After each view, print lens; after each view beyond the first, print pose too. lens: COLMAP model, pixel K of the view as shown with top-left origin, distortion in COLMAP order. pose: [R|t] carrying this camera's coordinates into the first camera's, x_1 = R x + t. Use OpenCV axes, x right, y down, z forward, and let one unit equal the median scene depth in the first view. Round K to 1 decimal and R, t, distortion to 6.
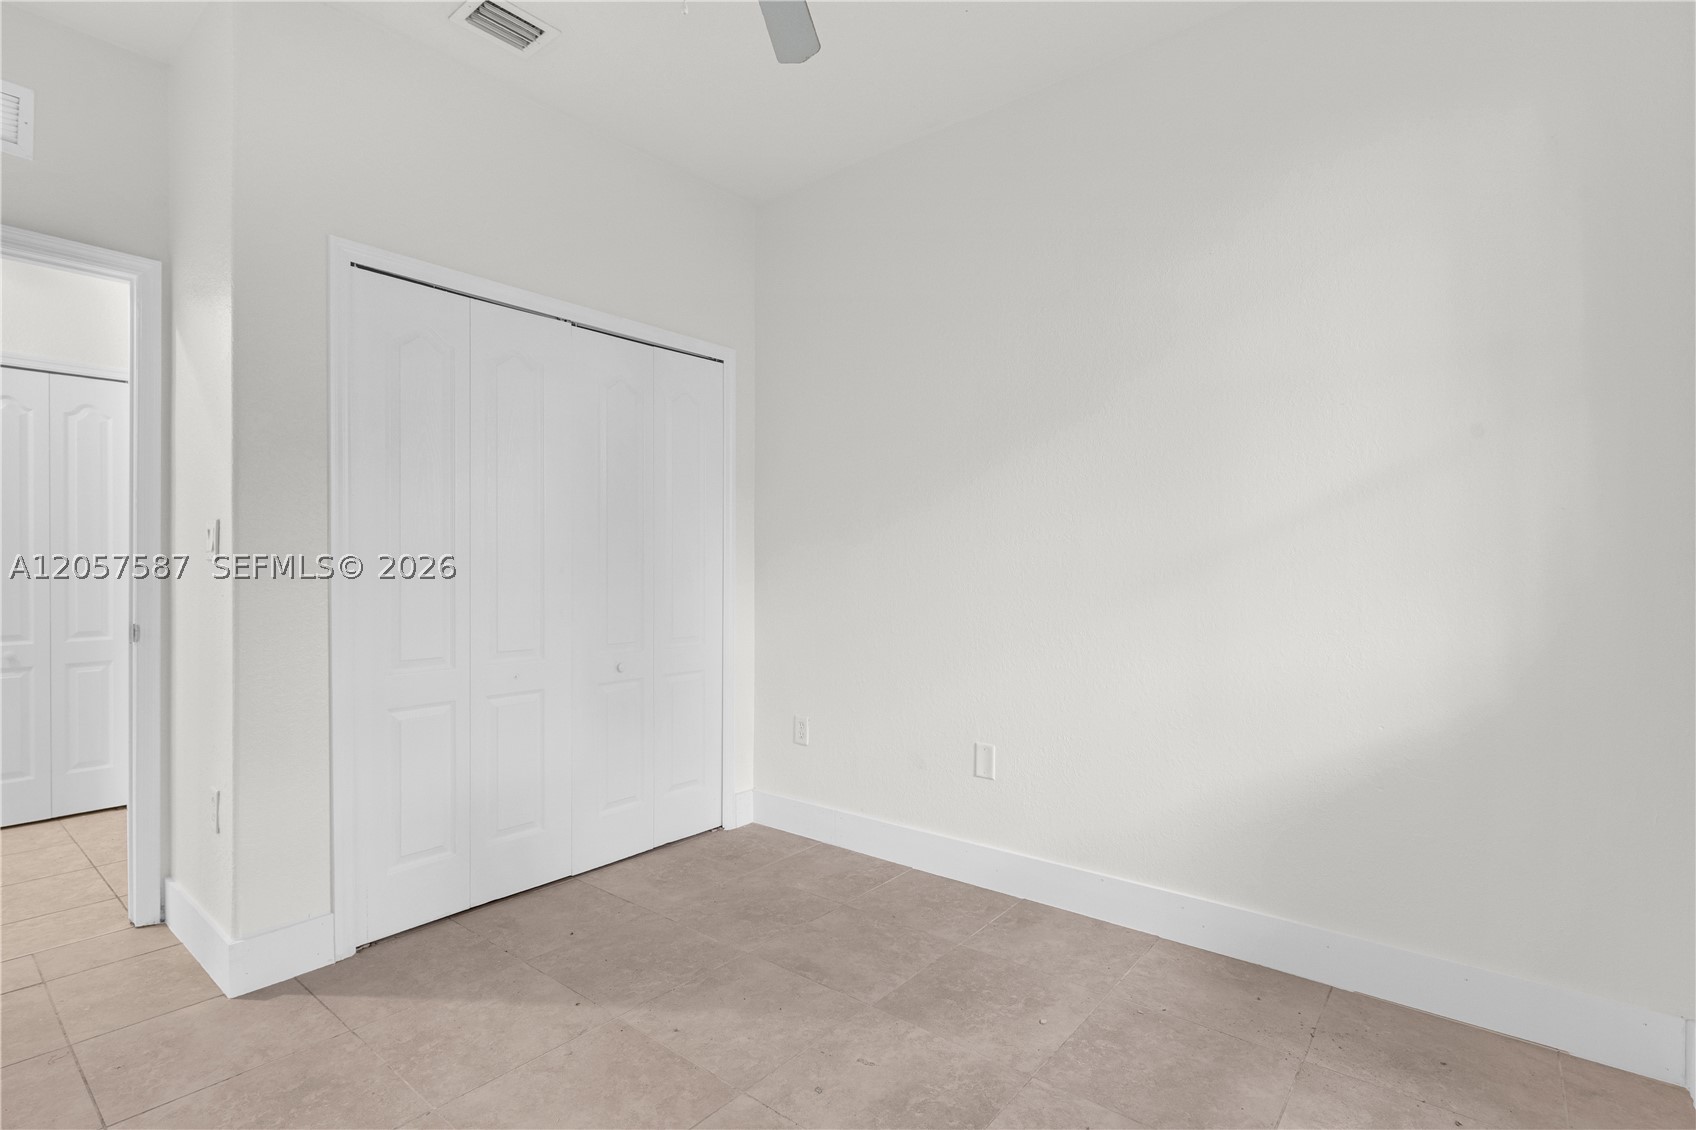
lens RADIAL K [[807.6, 0, 836.9], [0, 807.6, 565.3], [0, 0, 1]] dist [-0.006164, 0.005482]
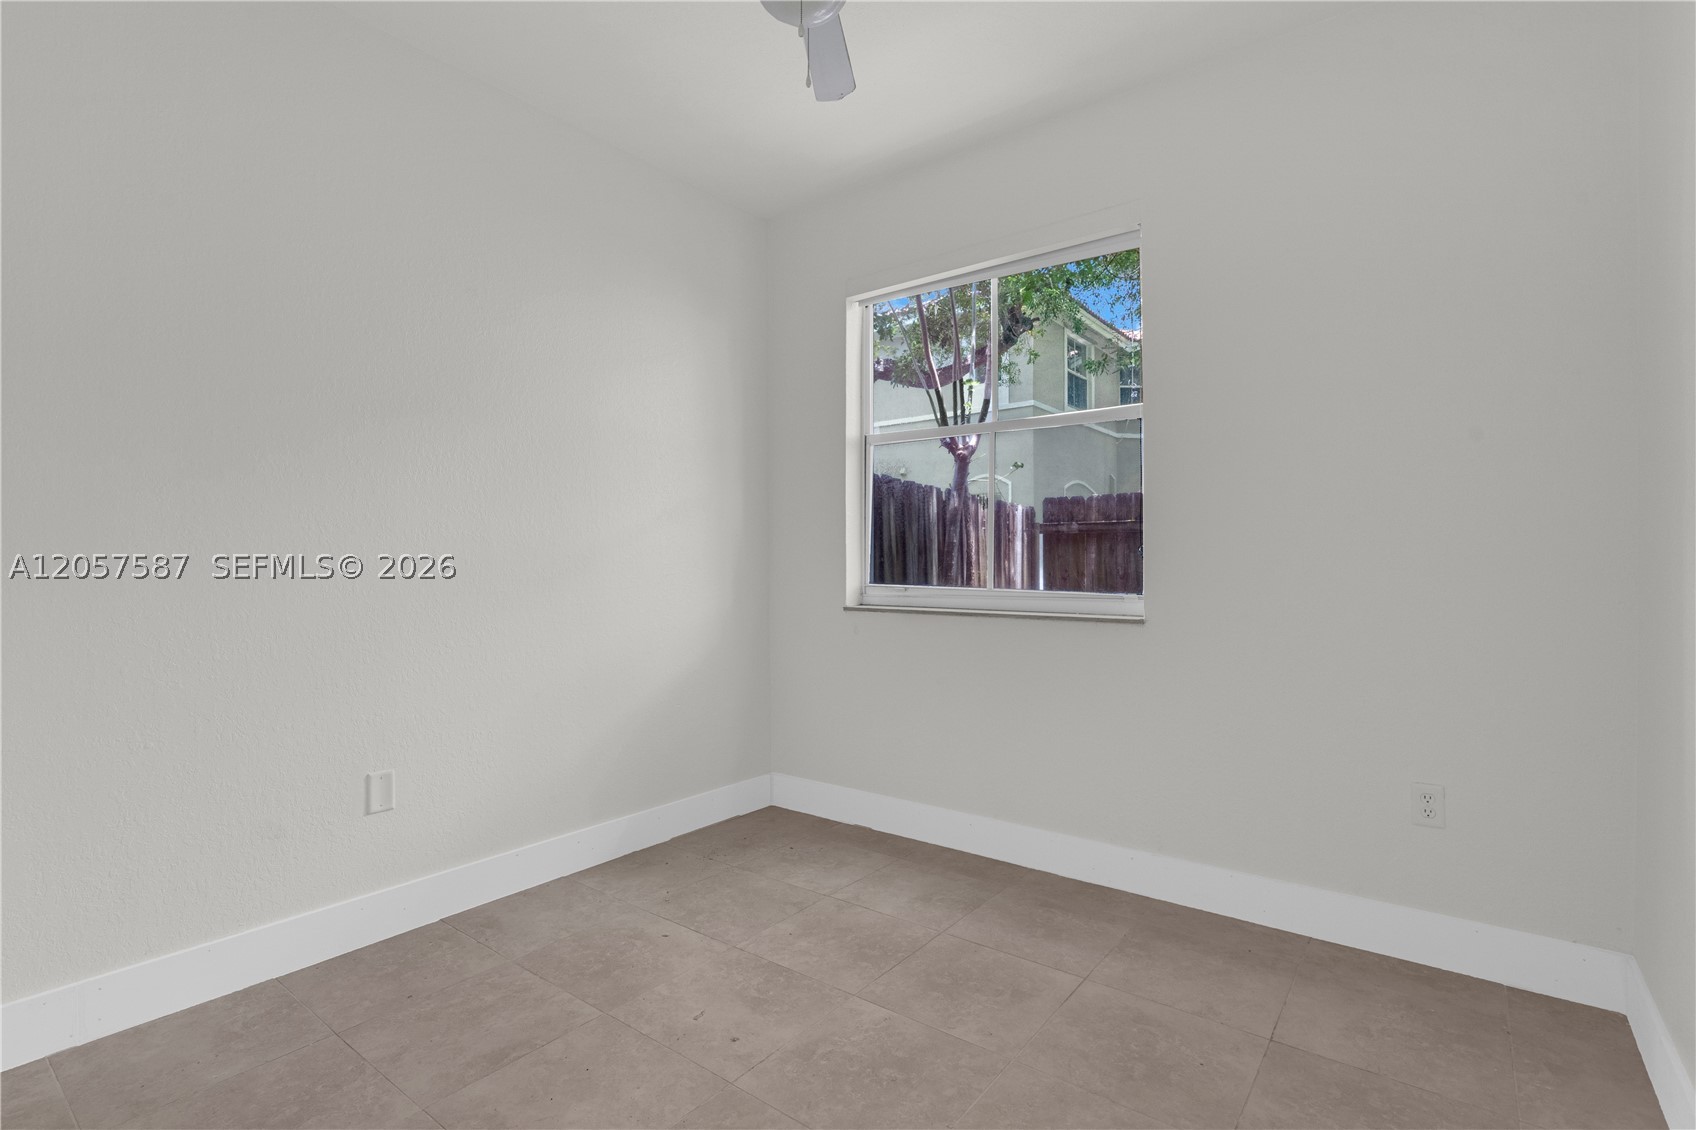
lens RADIAL K [[807.6, 0, 840.7], [0, 807.6, 562.9], [0, 0, 1]] dist [-0.006164, 0.005482]
pose [[-0.041769, 0.004591, 0.999117, -0.871819], [-0.005692, 0.999972, -0.004833, 0.002153], [-0.999111, -0.005889, -0.041742, 0.695476]]
